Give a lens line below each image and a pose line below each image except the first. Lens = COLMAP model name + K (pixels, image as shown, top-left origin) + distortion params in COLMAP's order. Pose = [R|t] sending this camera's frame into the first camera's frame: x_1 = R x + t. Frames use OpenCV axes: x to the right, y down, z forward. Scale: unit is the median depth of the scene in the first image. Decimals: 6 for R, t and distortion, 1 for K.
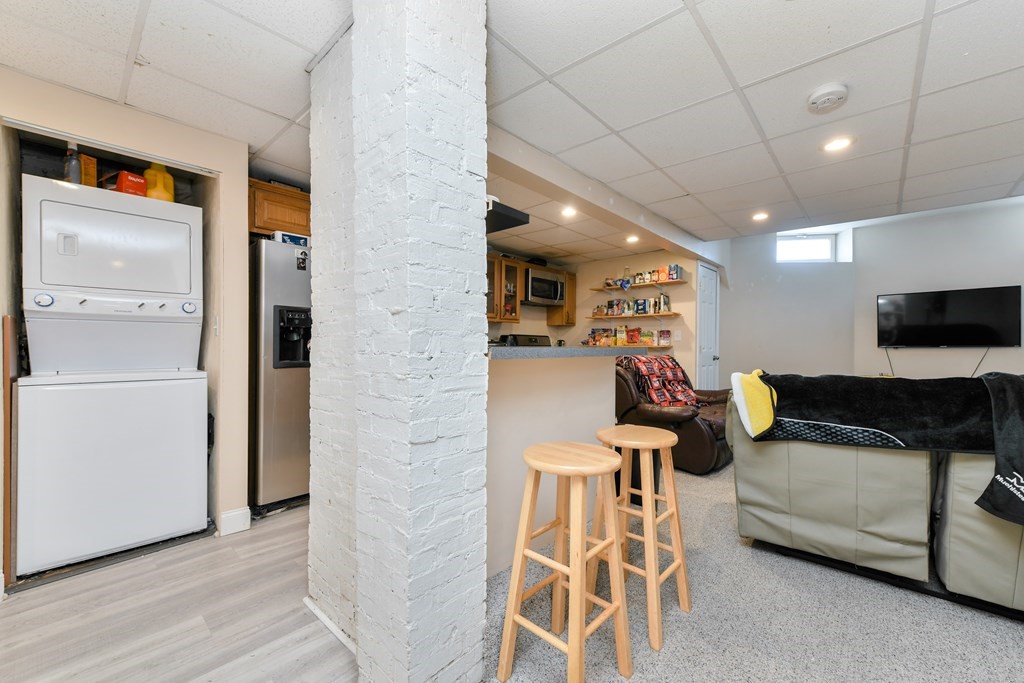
lens RADIAL K [[411.4, 0, 518.7], [0, 411.4, 347.0], [0, 0, 1]] dist [0.003545, 0.000460]
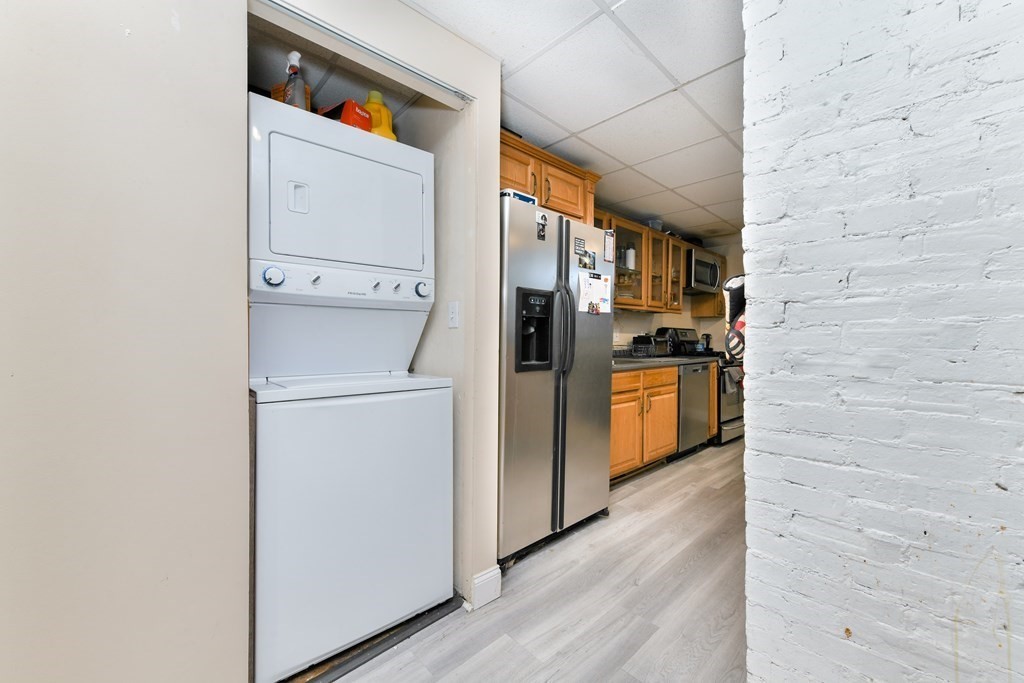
lens RADIAL K [[411.4, 0, 513.3], [0, 411.4, 340.9], [0, 0, 1]] dist [0.003545, 0.000460]
pose [[0.997520, 0.000463, -0.070381, -0.288129], [-0.000636, 0.999997, -0.002429, -0.001667], [0.070380, 0.002467, 0.997517, 0.141122]]
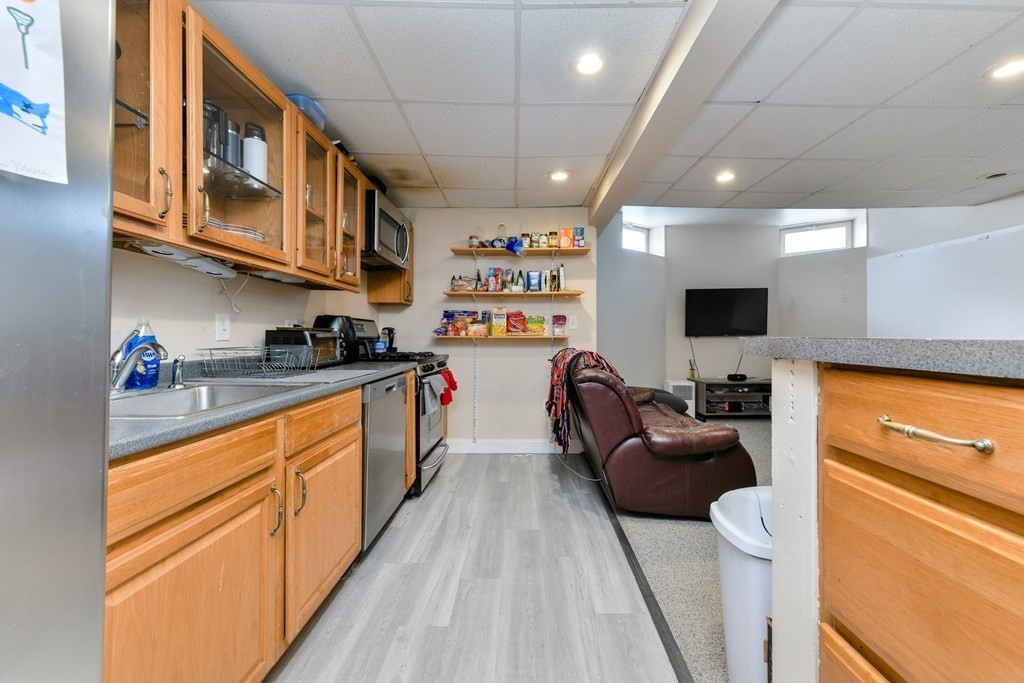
lens RADIAL K [[411.4, 0, 523.0], [0, 411.4, 333.6], [0, 0, 1]] dist [0.003545, 0.000460]
pose [[0.738368, -0.003510, 0.674389, -0.196261], [0.012018, 0.999896, -0.007953, -0.002349], [-0.674291, 0.013977, 0.738334, 0.499045]]
